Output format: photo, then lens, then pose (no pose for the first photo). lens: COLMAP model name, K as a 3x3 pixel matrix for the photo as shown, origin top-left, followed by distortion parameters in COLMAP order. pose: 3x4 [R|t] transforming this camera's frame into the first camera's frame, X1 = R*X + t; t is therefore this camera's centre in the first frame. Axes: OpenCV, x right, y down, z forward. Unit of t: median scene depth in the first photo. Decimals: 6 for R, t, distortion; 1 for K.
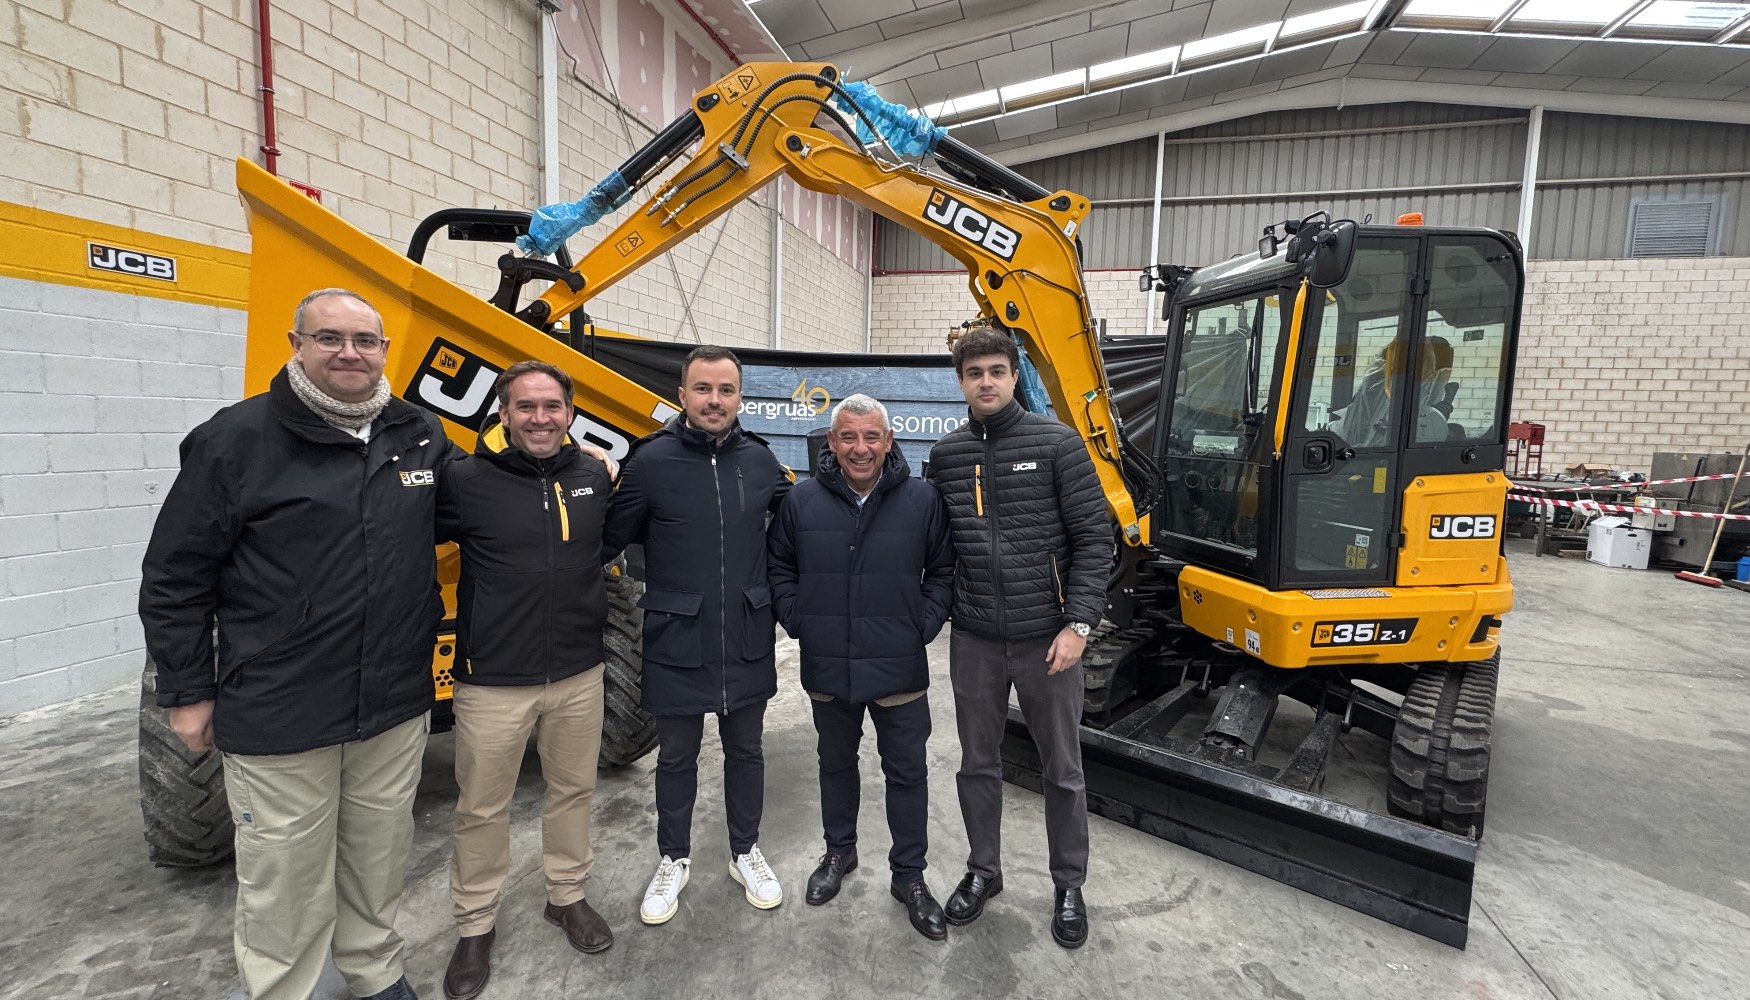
lens RADIAL K [[774.2, 0, 875.0], [0, 774.2, 500.0], [0, 0, 1]] dist [-0.001172, -0.000267]
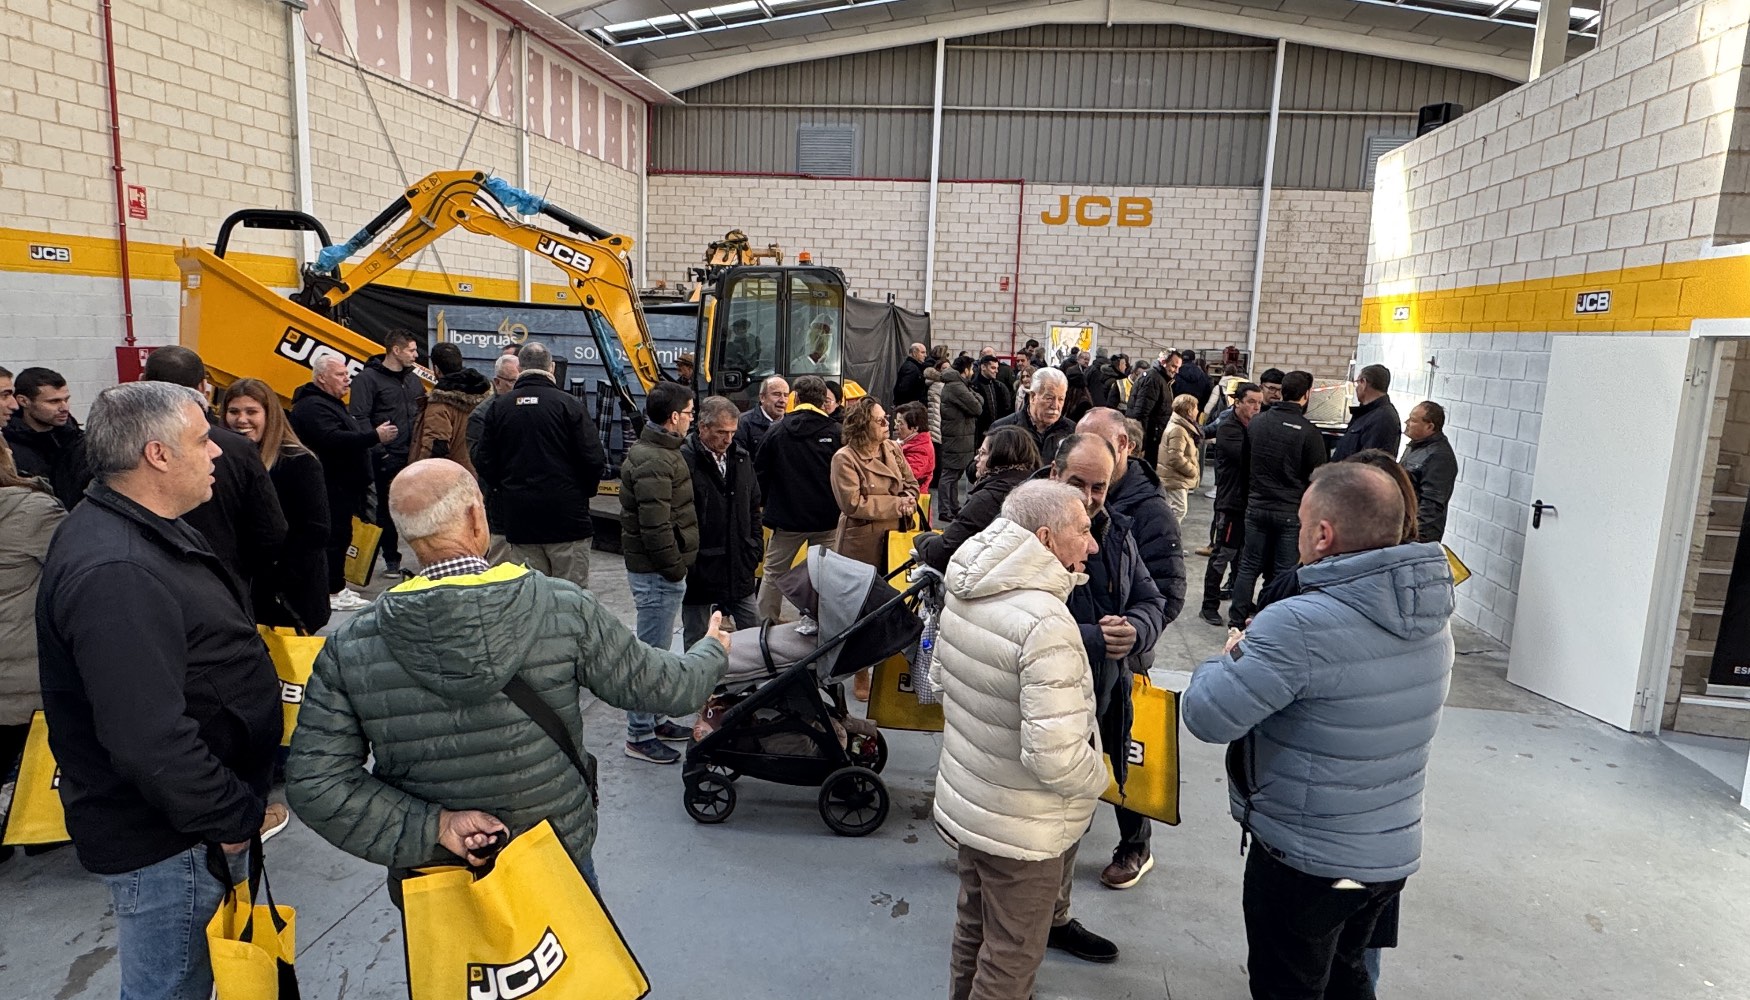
lens RADIAL K [[1097.7, 0, 875.0], [0, 1097.7, 500.0], [0, 0, 1]] dist [0.024098, -0.000114]
pose [[0.993535, -0.002072, 0.113504, 0.295693], [-0.005249, 0.997925, 0.064166, 0.033611], [-0.113401, -0.064347, 0.991463, -0.918966]]
